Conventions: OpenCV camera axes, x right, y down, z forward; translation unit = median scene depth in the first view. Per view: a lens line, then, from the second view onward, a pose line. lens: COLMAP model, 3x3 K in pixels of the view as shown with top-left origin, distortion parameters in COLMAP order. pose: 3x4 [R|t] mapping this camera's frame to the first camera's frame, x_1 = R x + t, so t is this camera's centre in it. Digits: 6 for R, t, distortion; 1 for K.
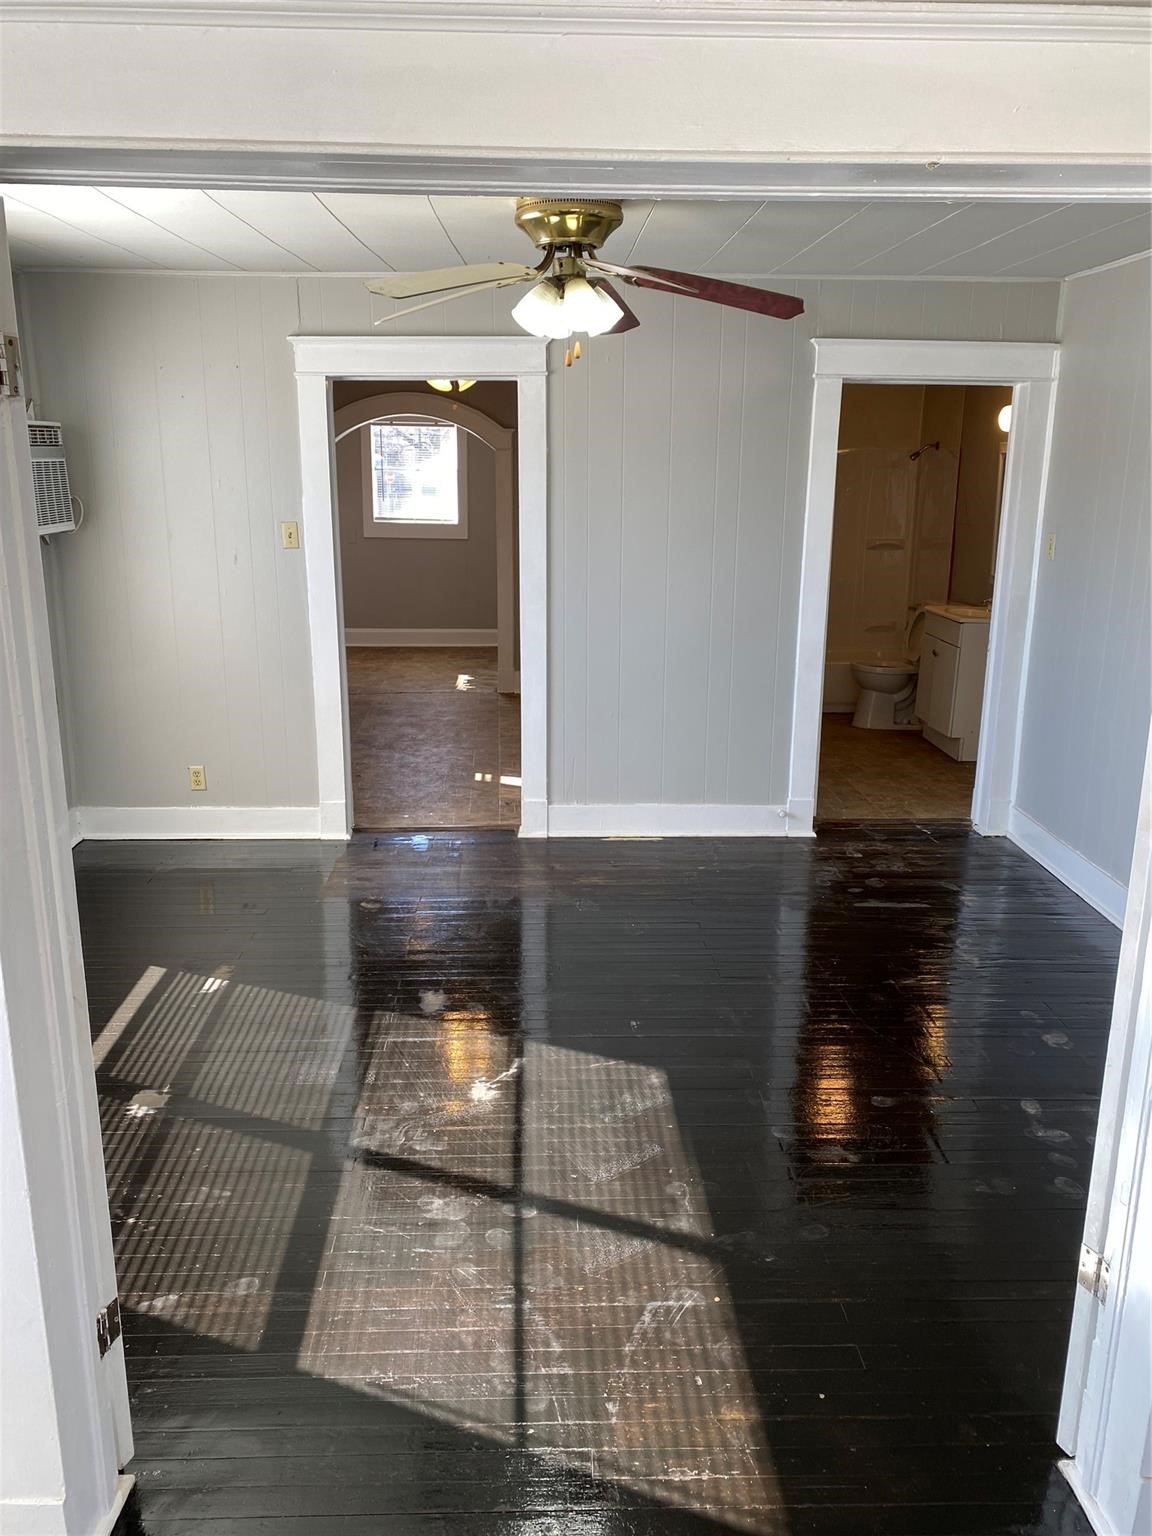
lens RADIAL K [[1179.6, 0, 569.0], [0, 1179.6, 769.7], [0, 0, 1]] dist [0.029703, -0.038351]
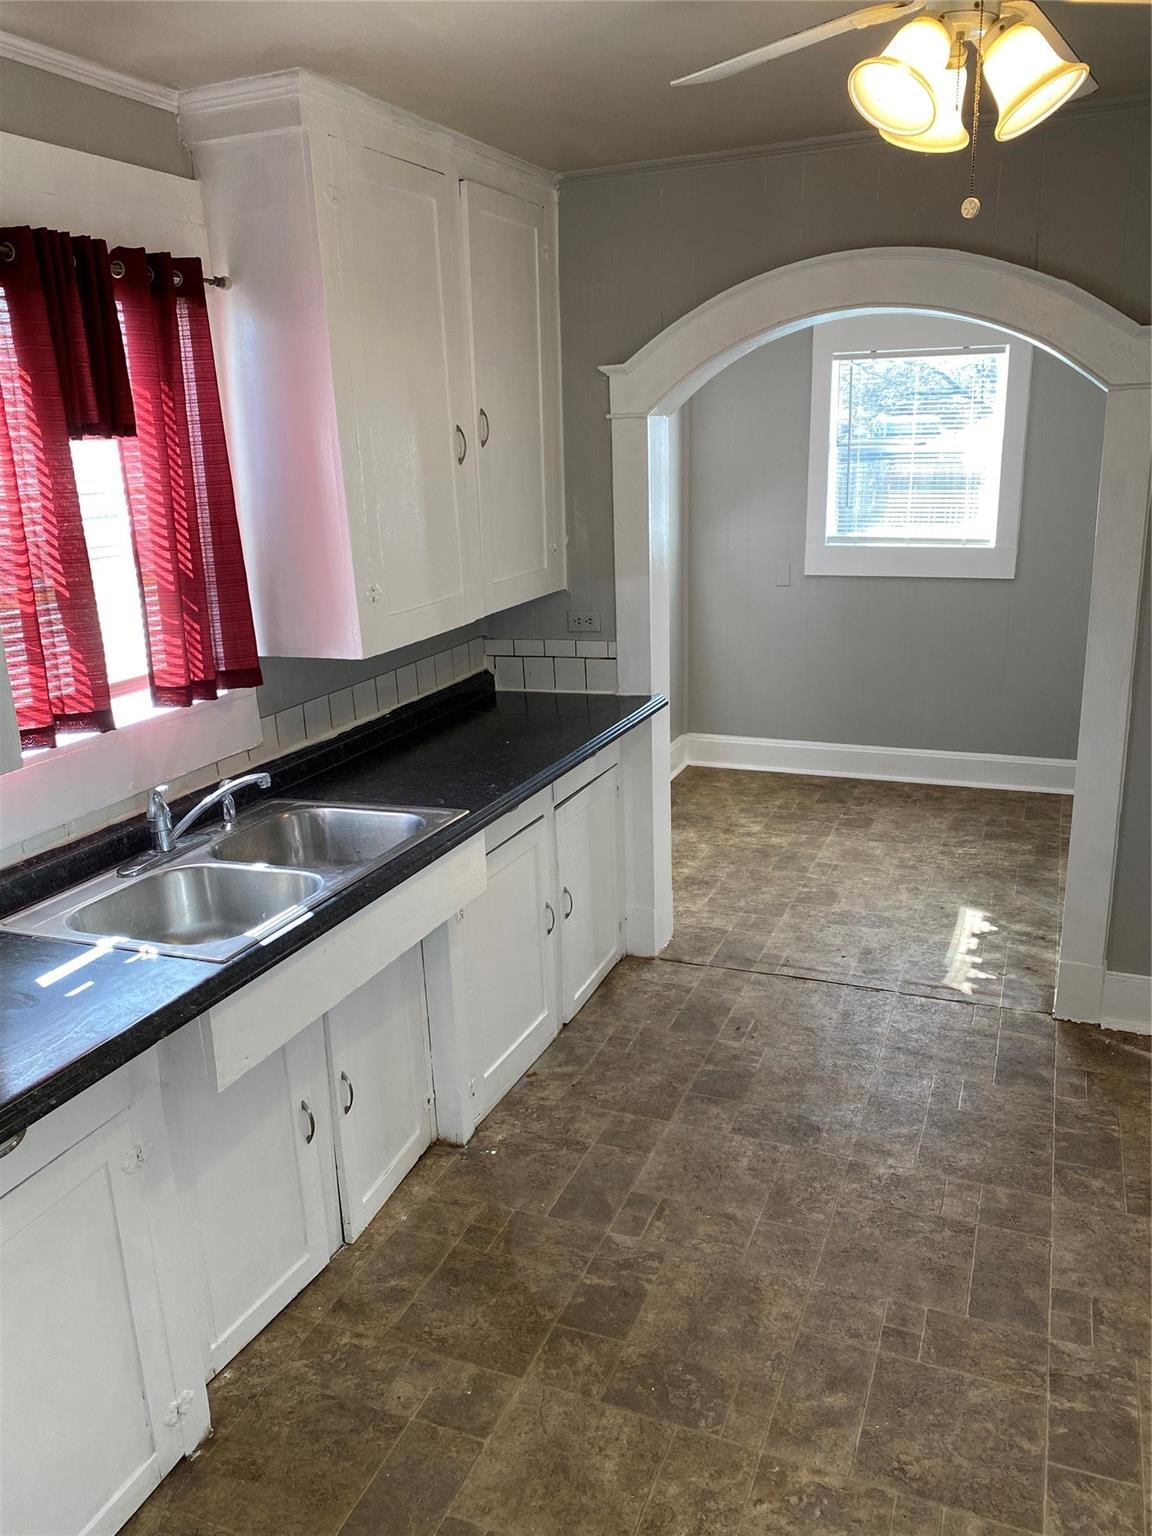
lens RADIAL K [[1179.6, 0, 559.3], [0, 1179.6, 750.6], [0, 0, 1]] dist [0.029703, -0.038351]
pose [[0.898877, 0.083126, -0.430244, -0.041684], [-0.076830, 0.996530, 0.032022, -0.138426], [0.431413, 0.004271, 0.902145, 0.522928]]
